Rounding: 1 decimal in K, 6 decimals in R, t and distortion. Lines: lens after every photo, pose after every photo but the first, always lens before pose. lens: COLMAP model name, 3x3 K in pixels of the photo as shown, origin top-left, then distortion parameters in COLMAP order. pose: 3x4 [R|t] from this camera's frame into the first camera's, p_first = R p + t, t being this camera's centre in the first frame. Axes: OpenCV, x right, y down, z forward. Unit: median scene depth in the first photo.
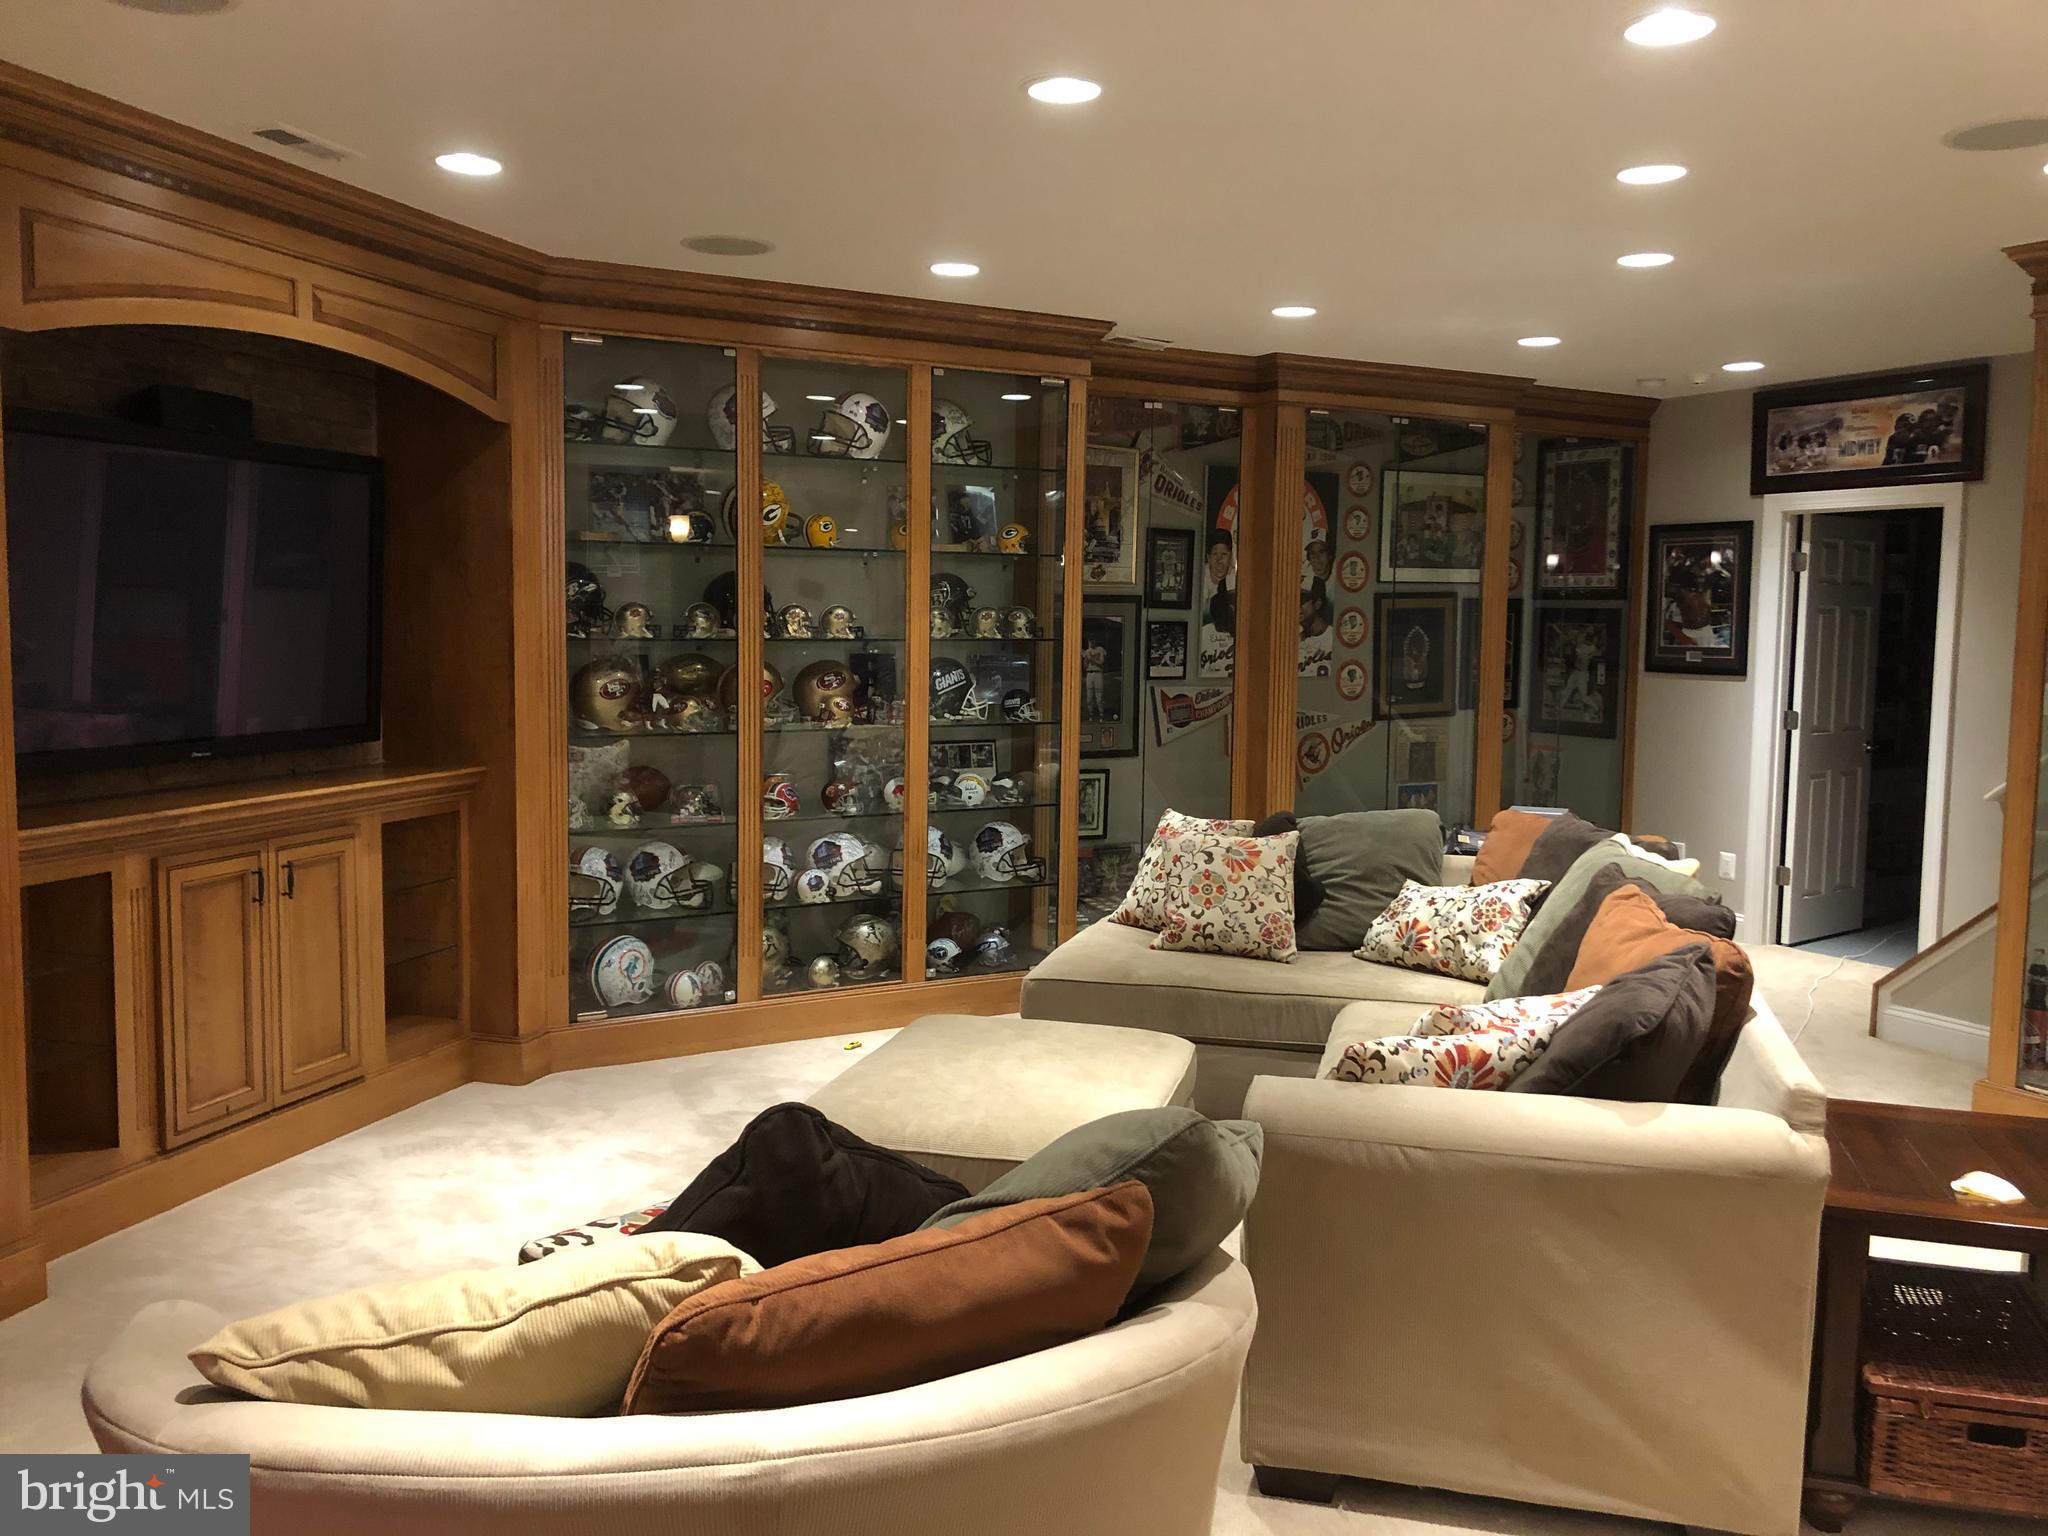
lens RADIAL K [[1673.3, 0, 1019.5], [0, 1673.3, 771.2], [0, 0, 1]] dist [0.041467, -0.037485]
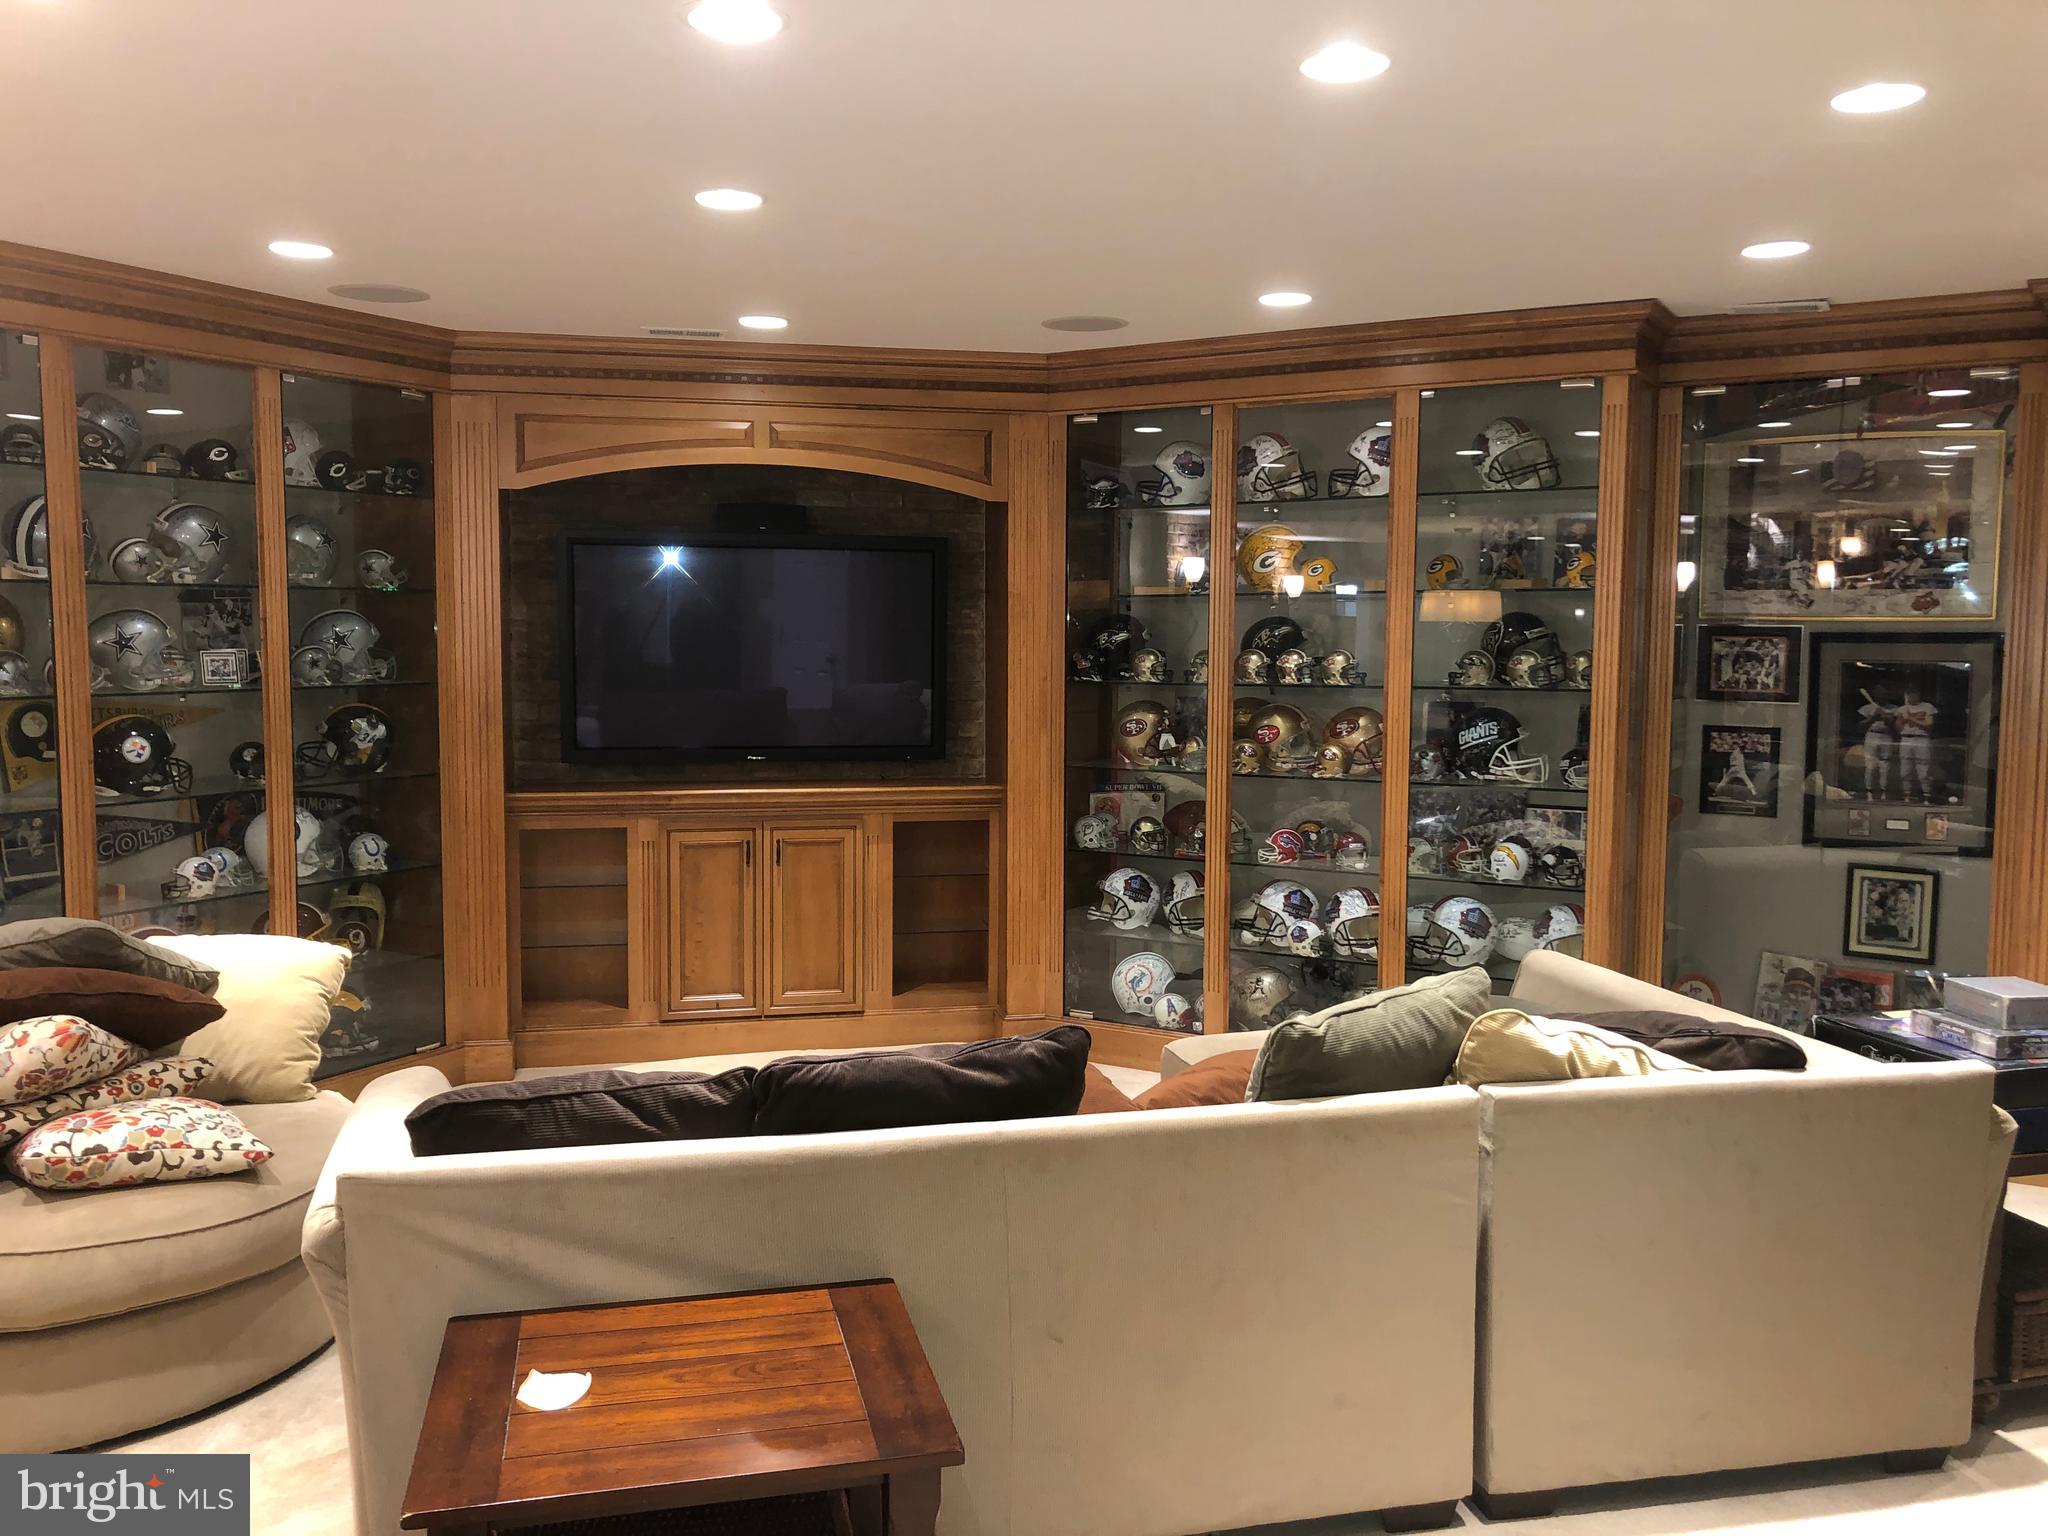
lens RADIAL K [[1673.3, 0, 1027.7], [0, 1673.3, 785.1], [0, 0, 1]] dist [0.041467, -0.037485]
pose [[0.494968, 0.071749, -0.865944, 0.877781], [-0.081741, 0.996010, 0.035803, -0.057742], [0.865058, 0.053062, 0.498858, 0.502175]]
